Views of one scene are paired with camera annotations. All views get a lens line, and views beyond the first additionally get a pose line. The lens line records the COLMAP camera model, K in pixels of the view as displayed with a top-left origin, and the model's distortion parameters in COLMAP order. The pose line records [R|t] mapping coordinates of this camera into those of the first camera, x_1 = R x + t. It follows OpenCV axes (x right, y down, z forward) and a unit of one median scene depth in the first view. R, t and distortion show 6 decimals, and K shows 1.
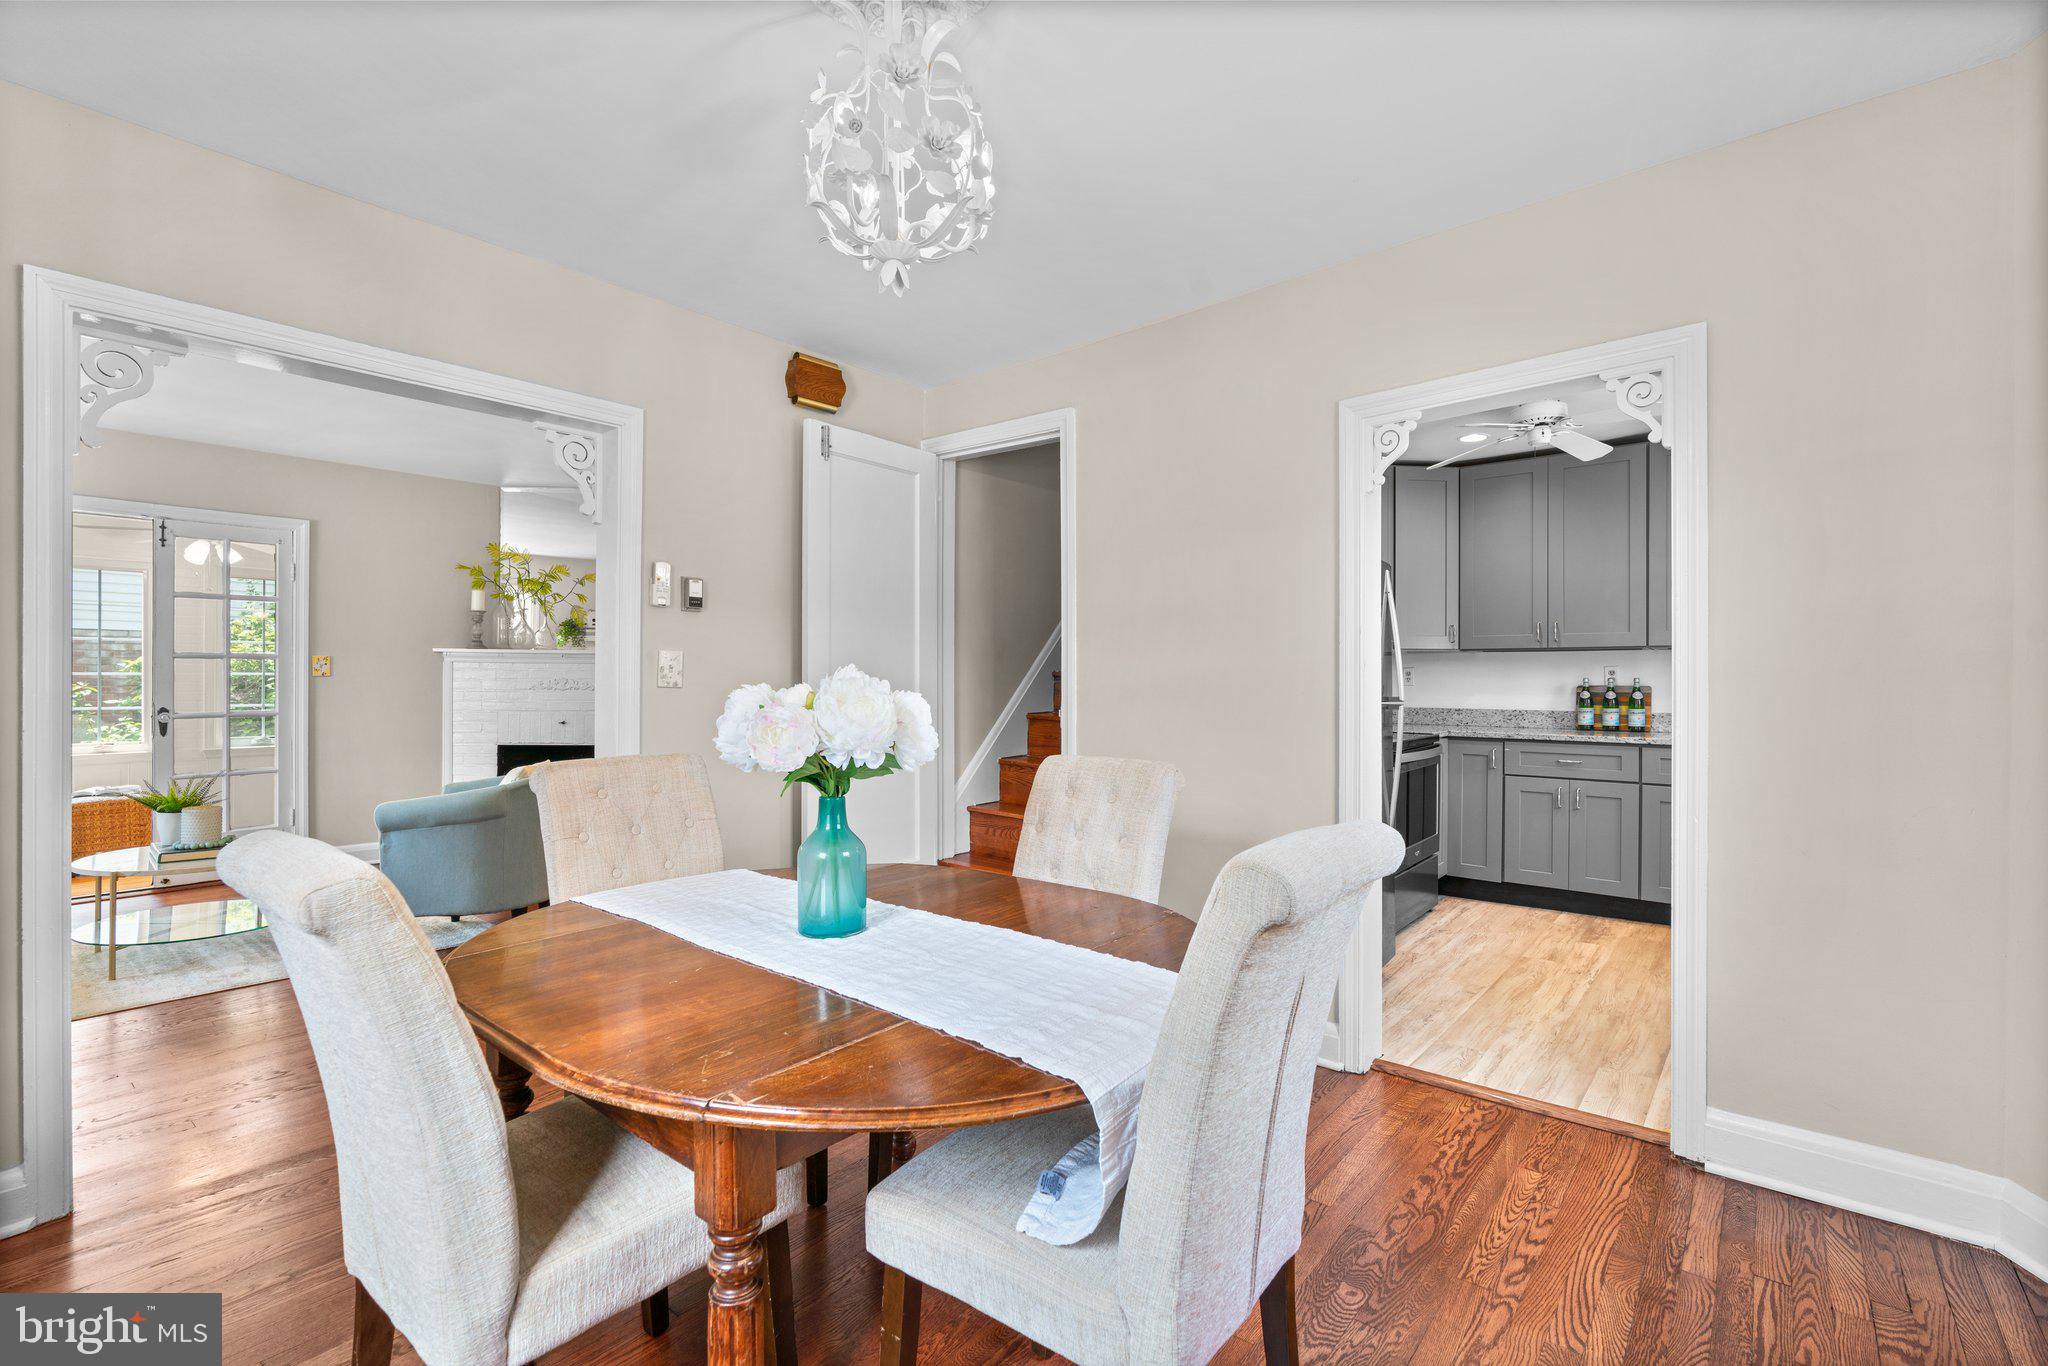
lens RADIAL K [[945.2, 0, 1017.1], [0, 945.2, 681.8], [0, 0, 1]] dist [-0.001994, 0.000545]
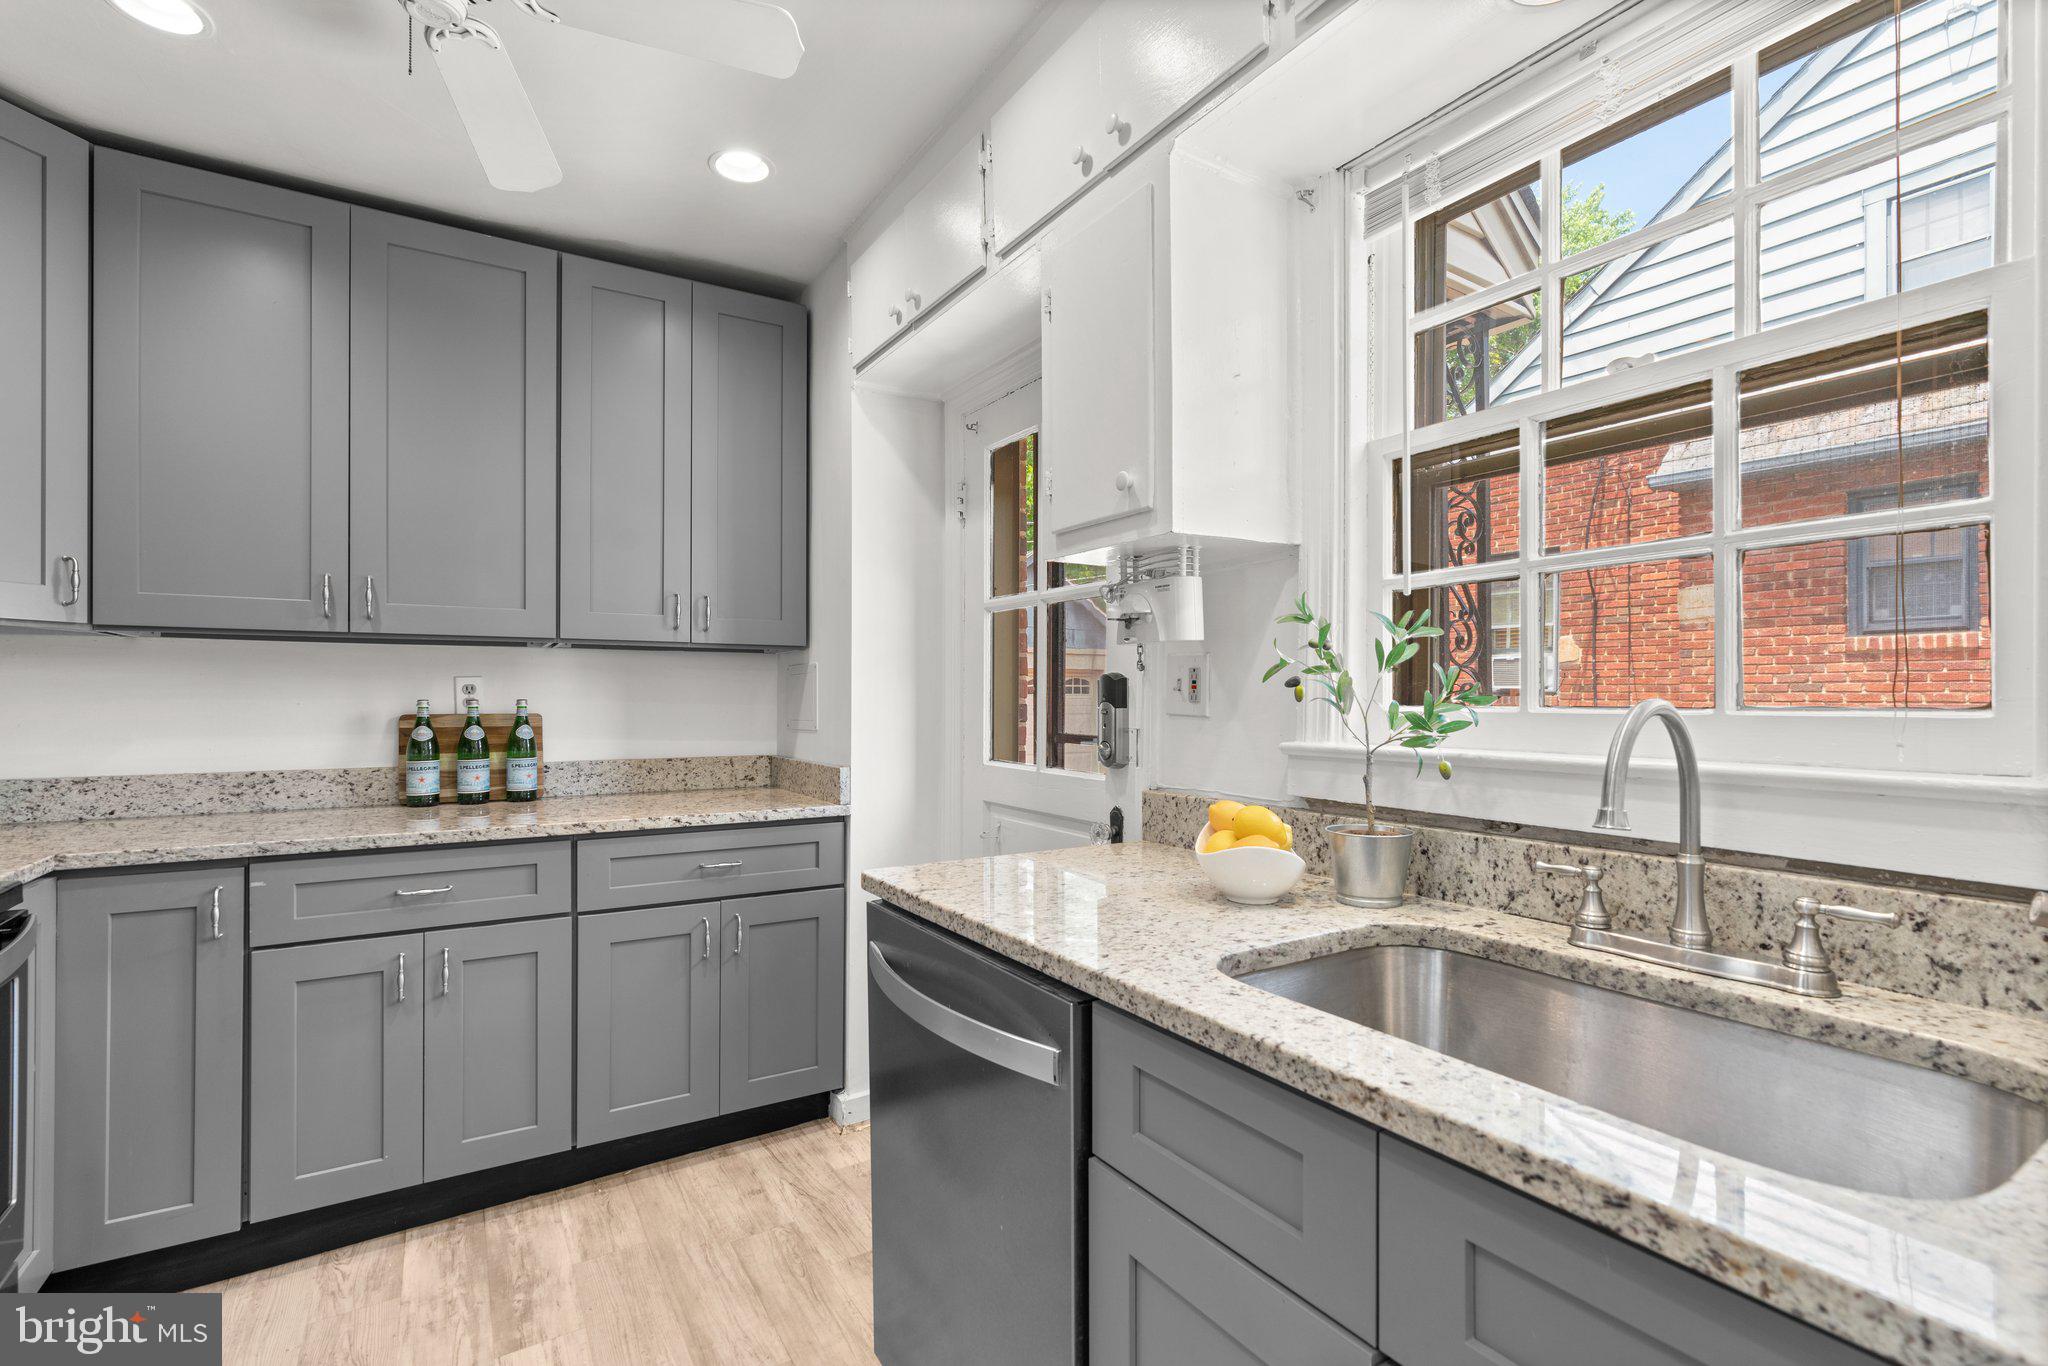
lens RADIAL K [[925.6, 0, 1031.6], [0, 925.6, 694.6], [0, 0, 1]] dist [-0.017055, 0.010200]
pose [[0.304696, -0.000335, 0.952449, 0.249289], [0.002912, 0.999996, -0.000580, -0.005522], [-0.952445, 0.002951, 0.304696, 0.567988]]
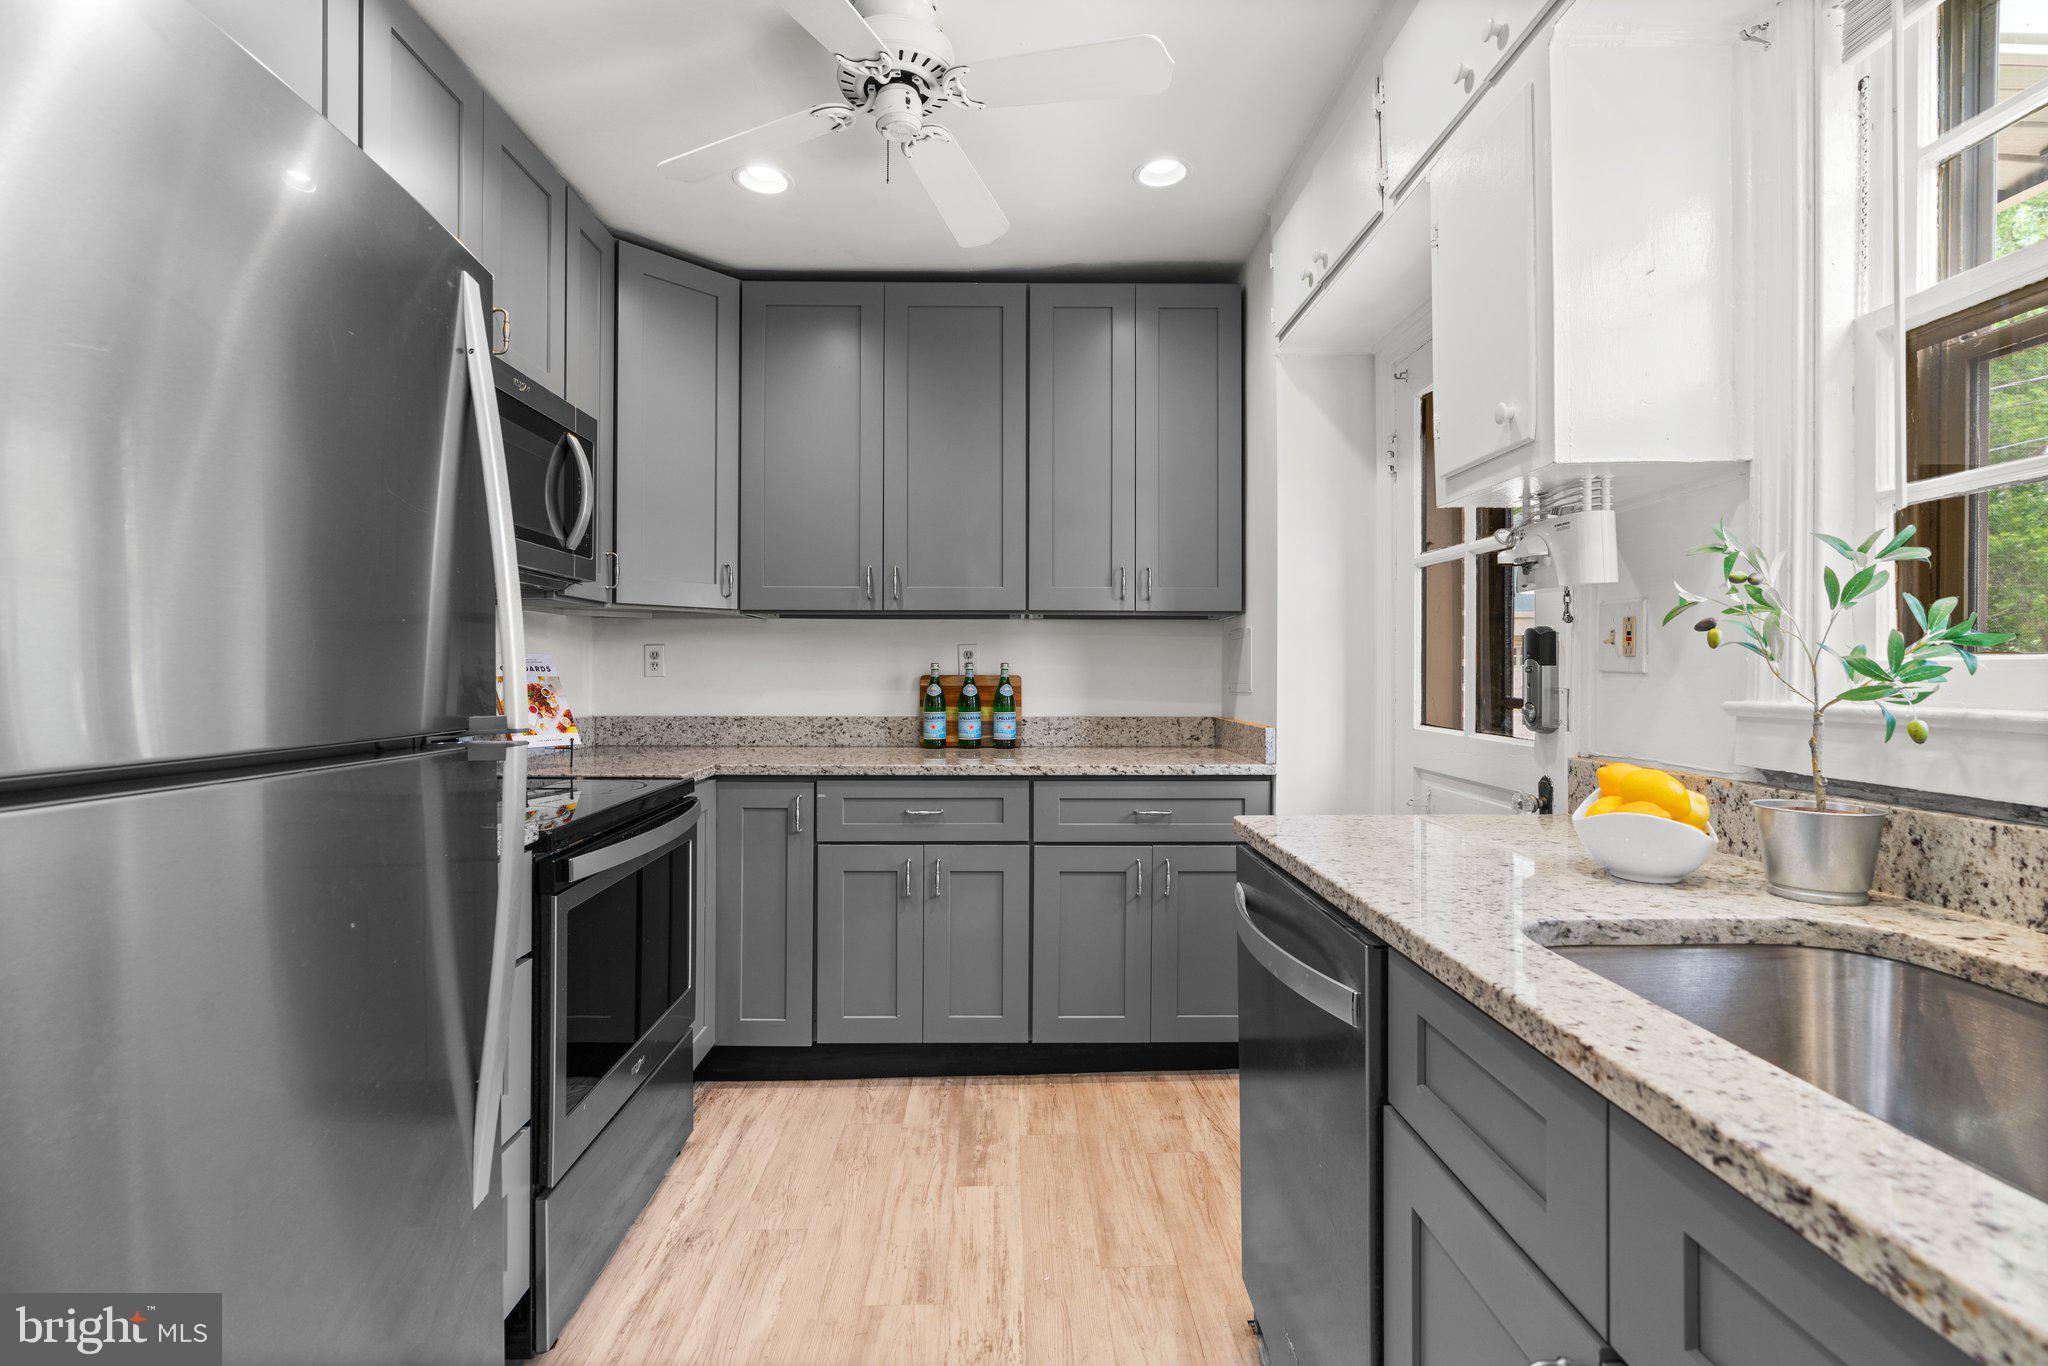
lens RADIAL K [[936.1, 0, 1029.7], [0, 936.1, 663.4], [0, 0, 1]] dist [-0.014247, 0.008282]
pose [[0.752485, 0.003898, 0.658598, 0.254387], [0.002583, 0.999957, -0.008869, 0.001908], [-0.658605, 0.008375, 0.752442, 0.514983]]
